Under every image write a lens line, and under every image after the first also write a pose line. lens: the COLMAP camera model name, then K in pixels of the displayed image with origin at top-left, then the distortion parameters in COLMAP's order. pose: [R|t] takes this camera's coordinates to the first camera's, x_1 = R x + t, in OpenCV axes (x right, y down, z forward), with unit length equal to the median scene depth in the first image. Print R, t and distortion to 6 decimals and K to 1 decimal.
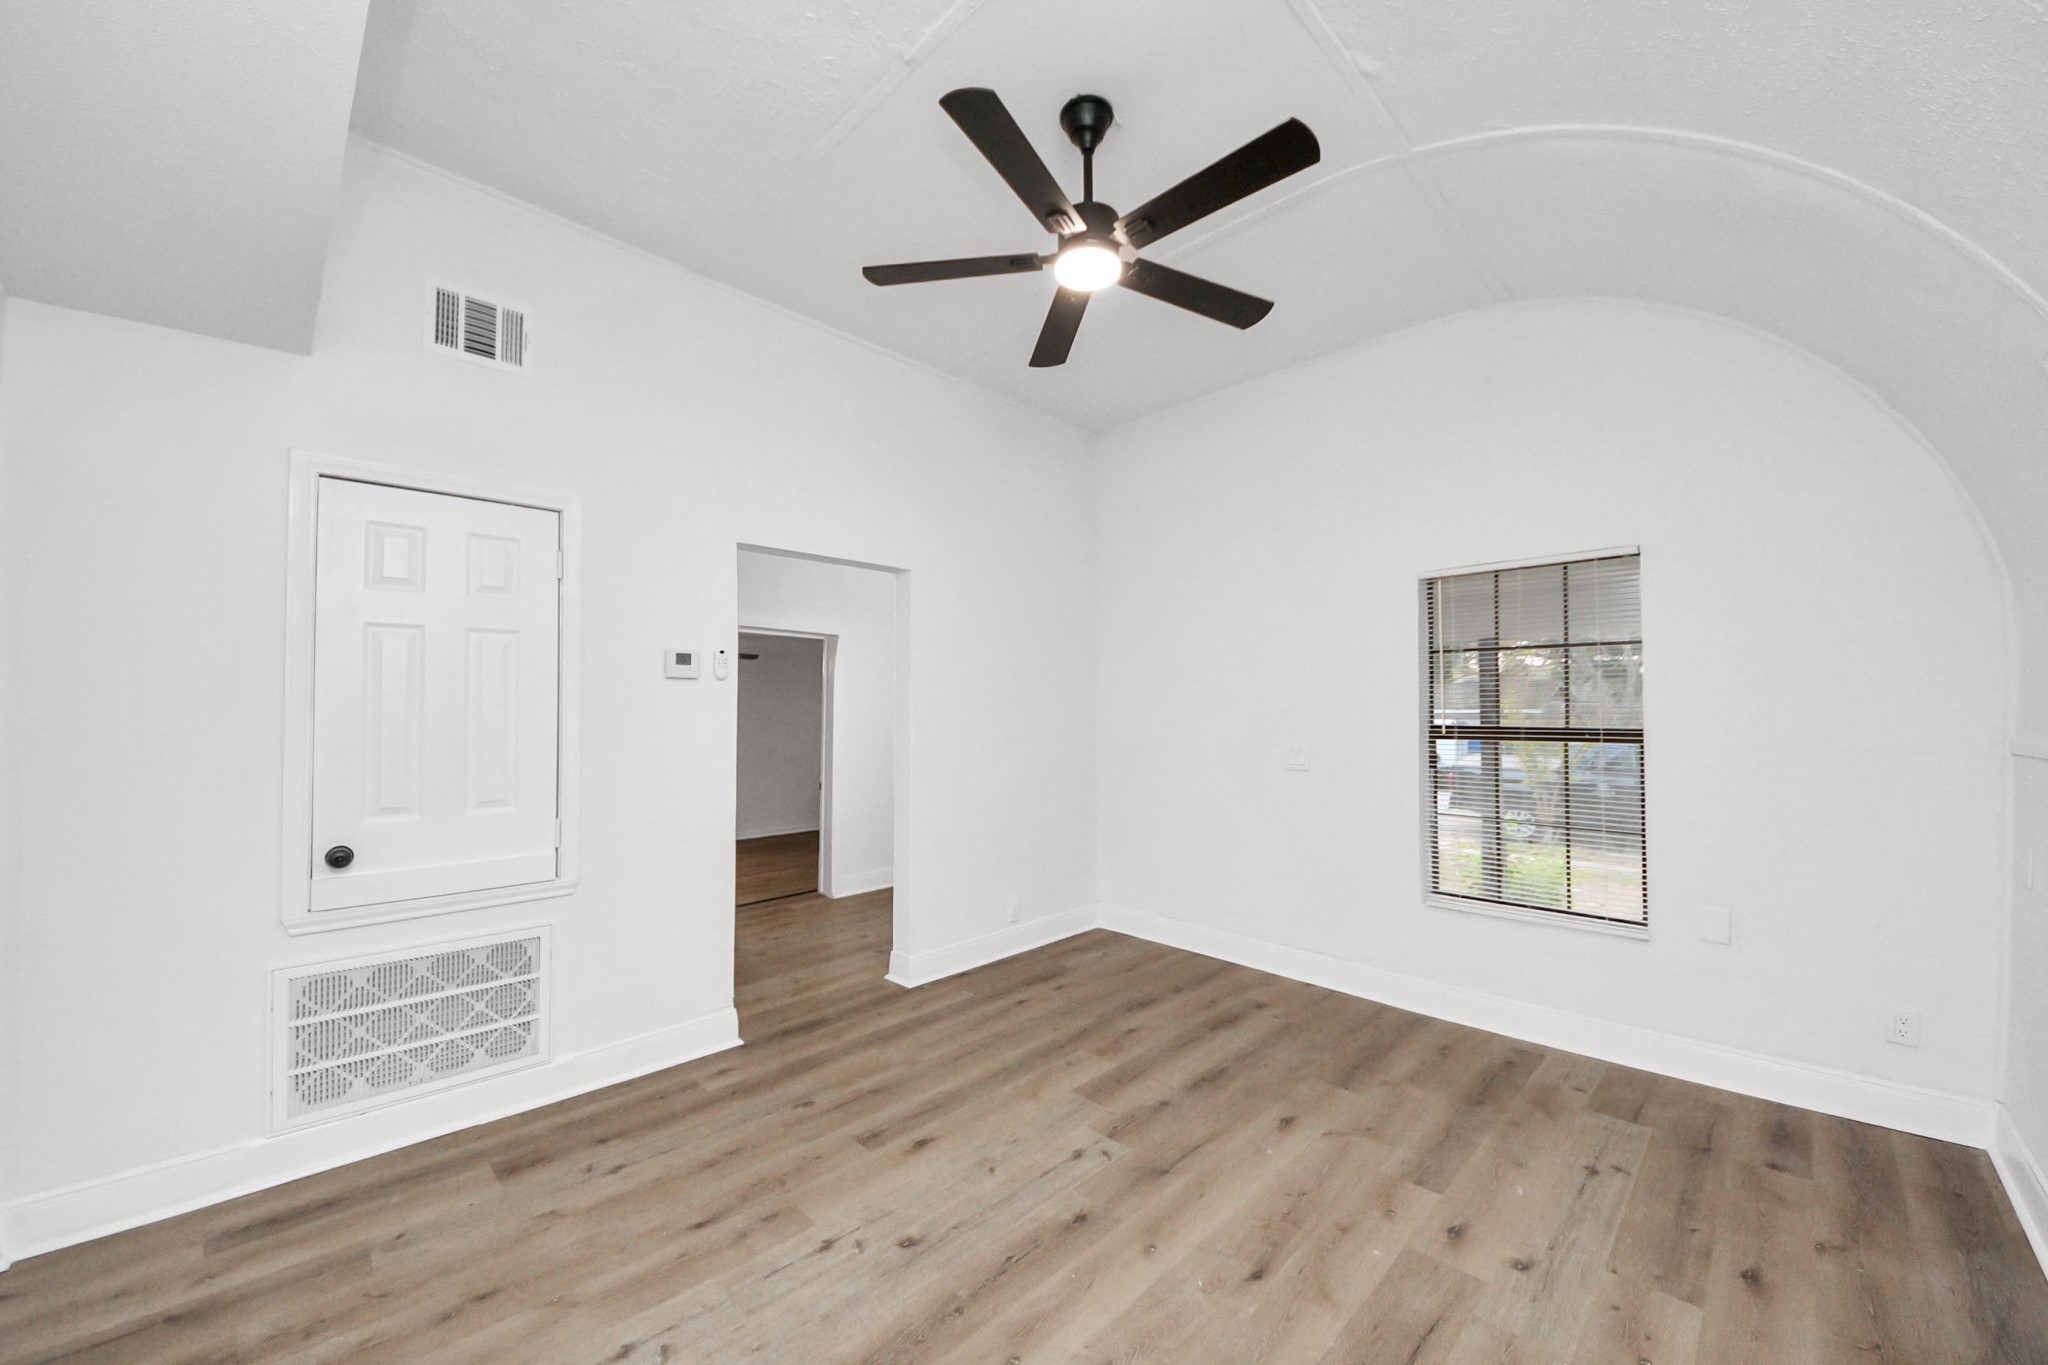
lens RADIAL K [[744.7, 0, 1012.0], [0, 744.7, 686.7], [0, 0, 1]] dist [0.002890, -0.000228]
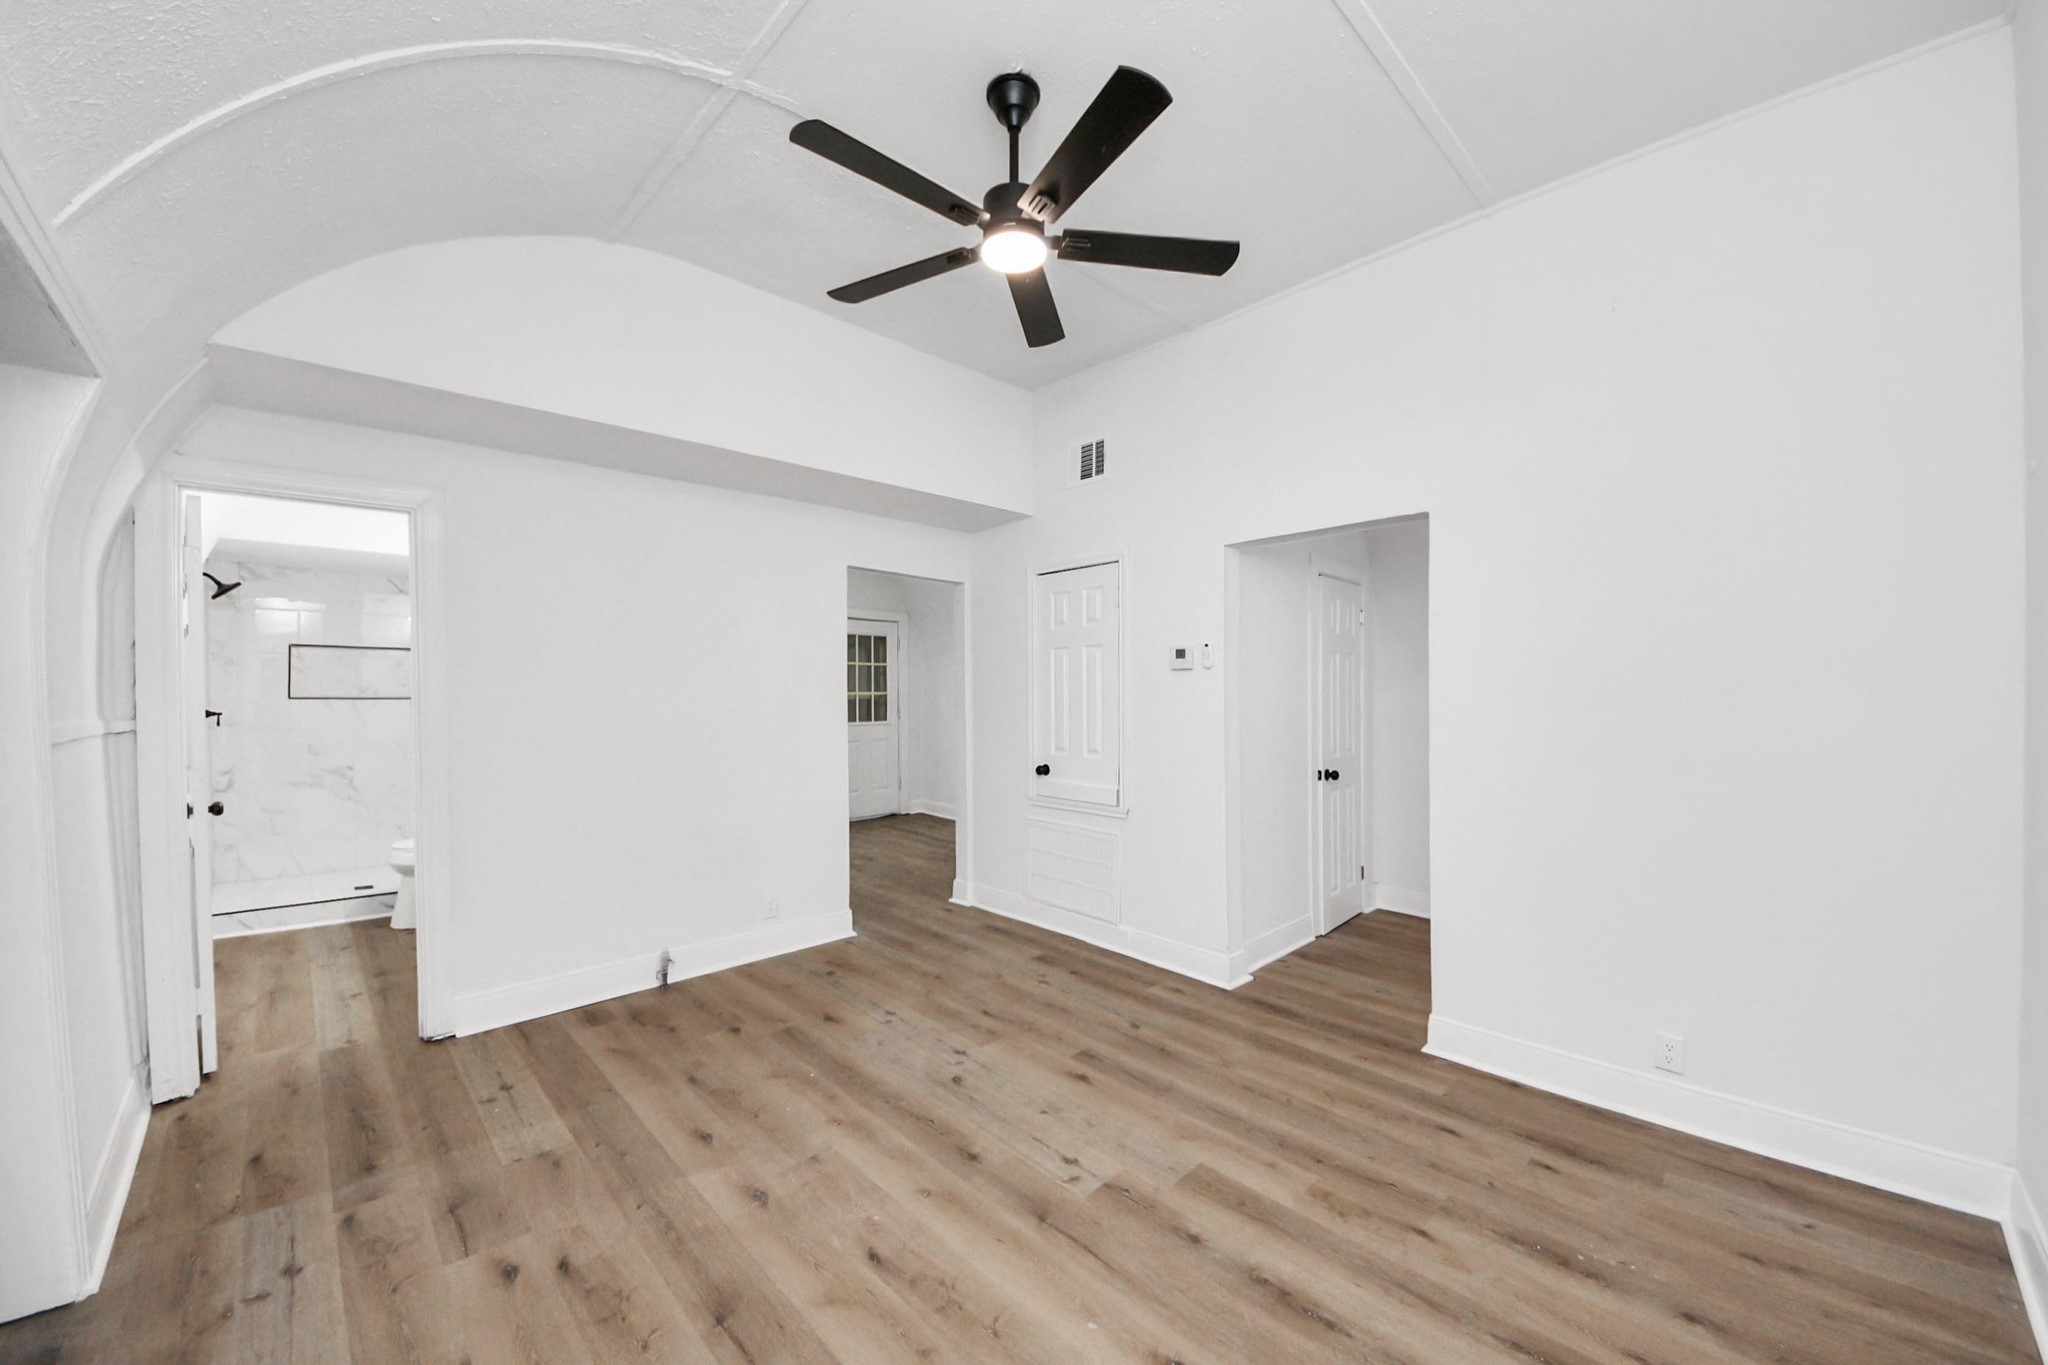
lens RADIAL K [[744.7, 0, 1033.9], [0, 744.7, 699.7], [0, 0, 1]] dist [0.002890, -0.000228]
pose [[0.015847, 0.015090, -0.999761, 0.957557], [0.031862, 0.999371, 0.015590, 0.010132], [0.999367, -0.032101, 0.015356, 0.874340]]
